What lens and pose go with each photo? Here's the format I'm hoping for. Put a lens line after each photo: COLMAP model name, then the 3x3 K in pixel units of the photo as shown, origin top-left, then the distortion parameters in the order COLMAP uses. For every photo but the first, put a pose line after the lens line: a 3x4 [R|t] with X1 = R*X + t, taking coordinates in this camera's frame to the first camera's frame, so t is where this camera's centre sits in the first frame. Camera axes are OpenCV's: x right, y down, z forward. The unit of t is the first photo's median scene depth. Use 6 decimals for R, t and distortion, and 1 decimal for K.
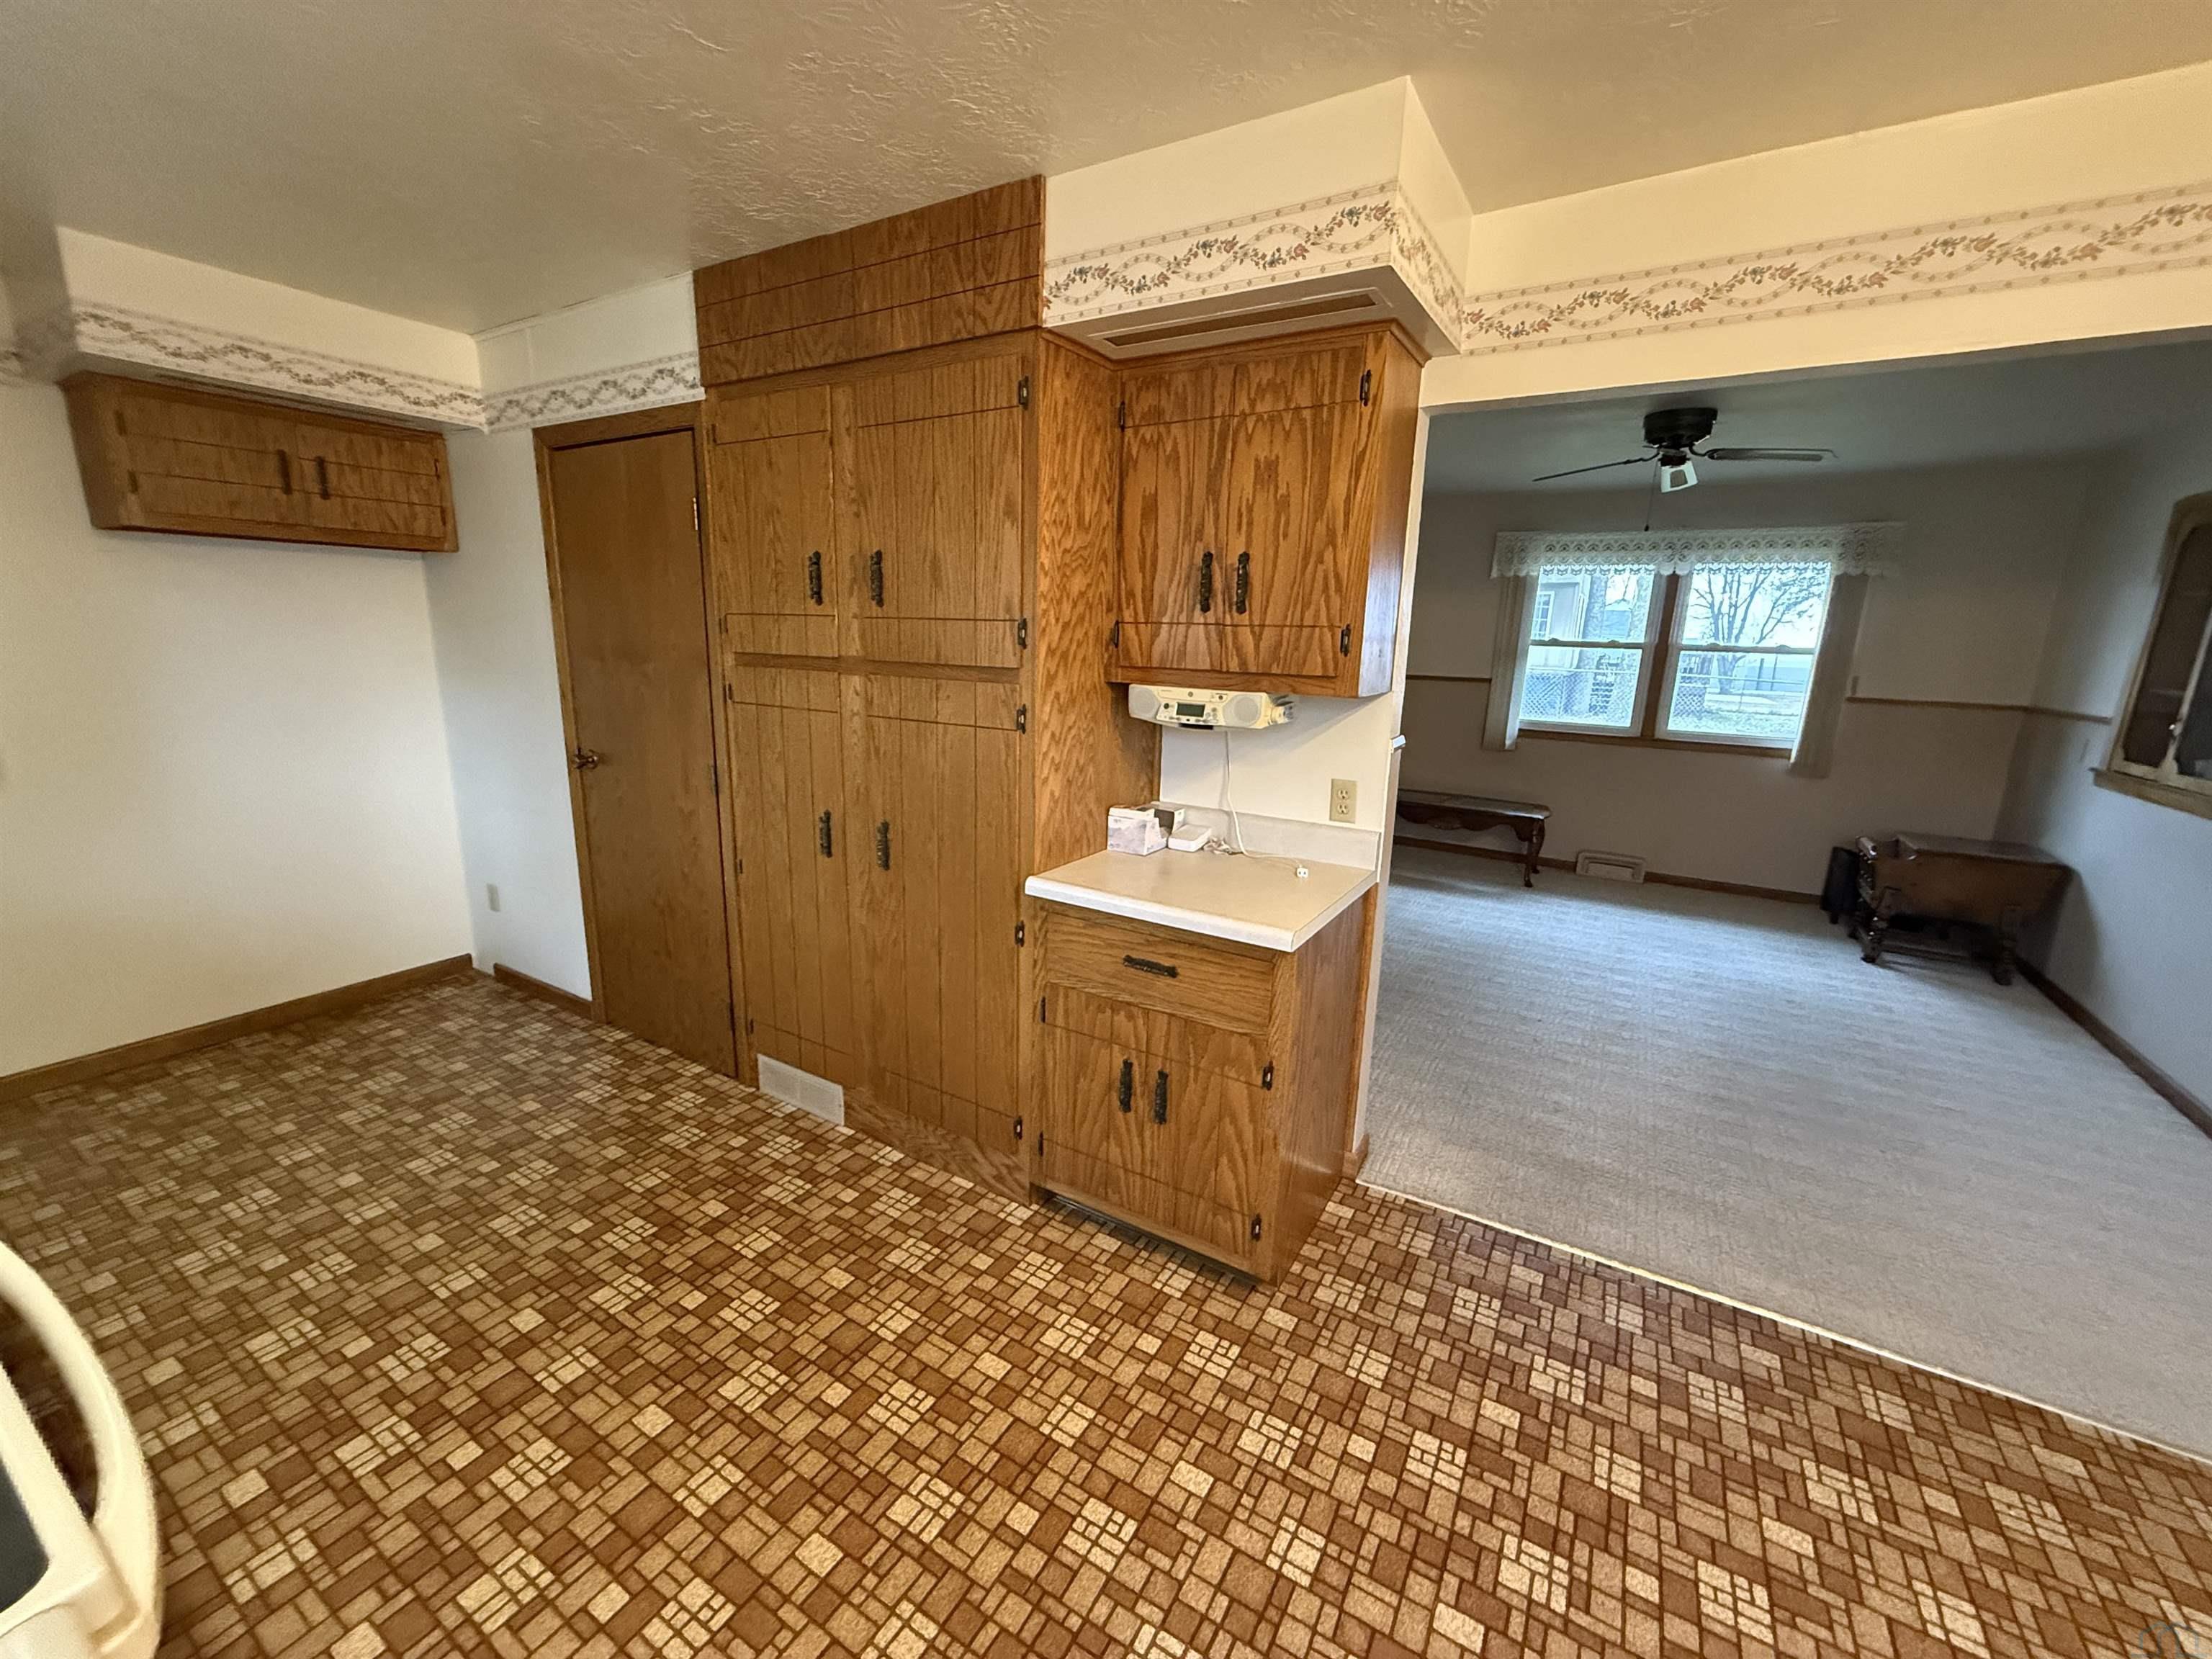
lens RADIAL K [[877.6, 0, 1108.1], [0, 877.6, 825.3], [0, 0, 1]] dist [-0.000692, 0.000965]
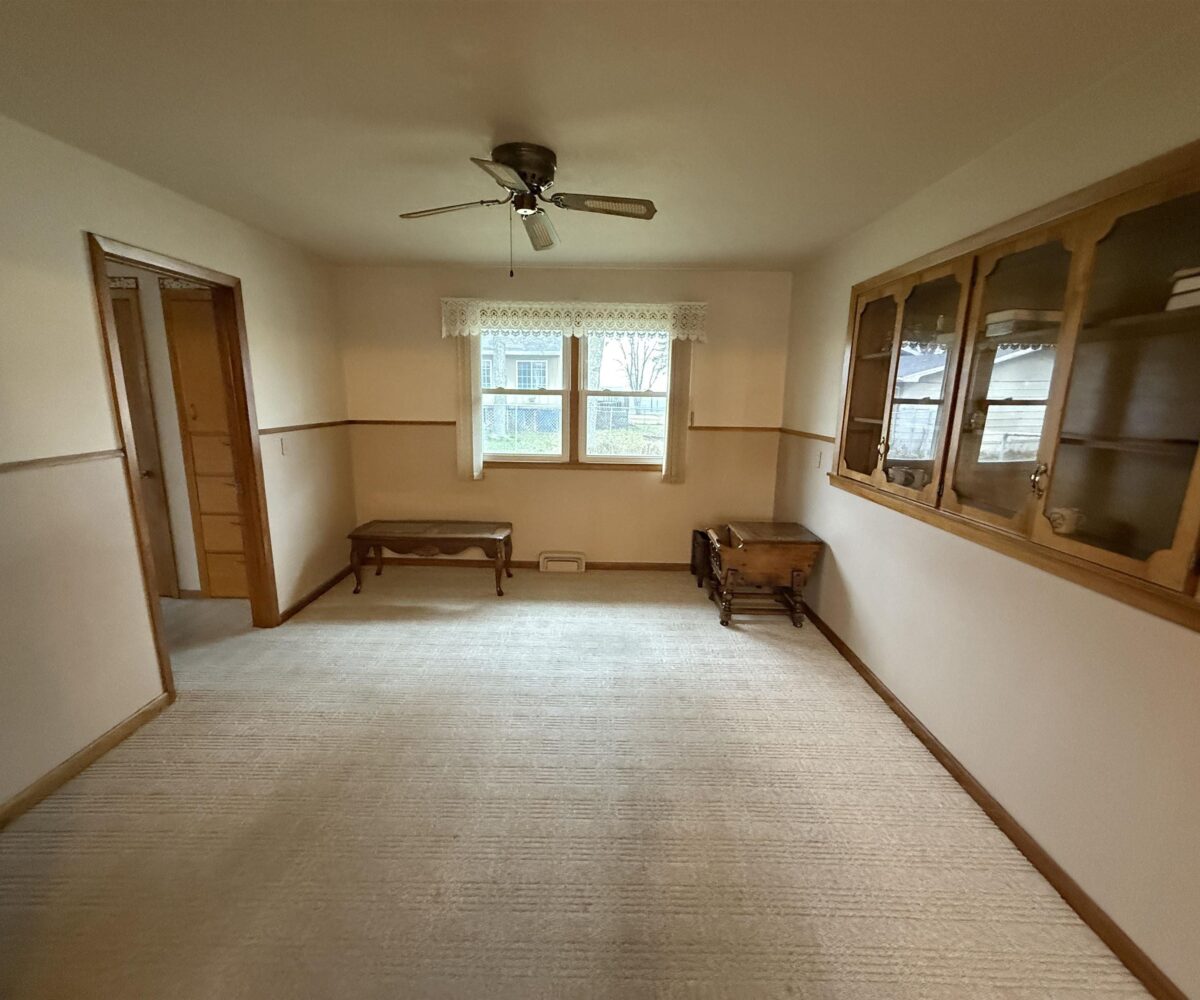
lens RADIAL K [[521.6, 0, 599.3], [0, 521.6, 500.0], [0, 0, 1]] dist [0.004818, 0.000050]
pose [[0.860920, -0.120365, 0.494296, 0.294202], [0.120698, 0.992193, 0.031385, -0.073688], [-0.494215, 0.032641, 0.868727, 0.352144]]
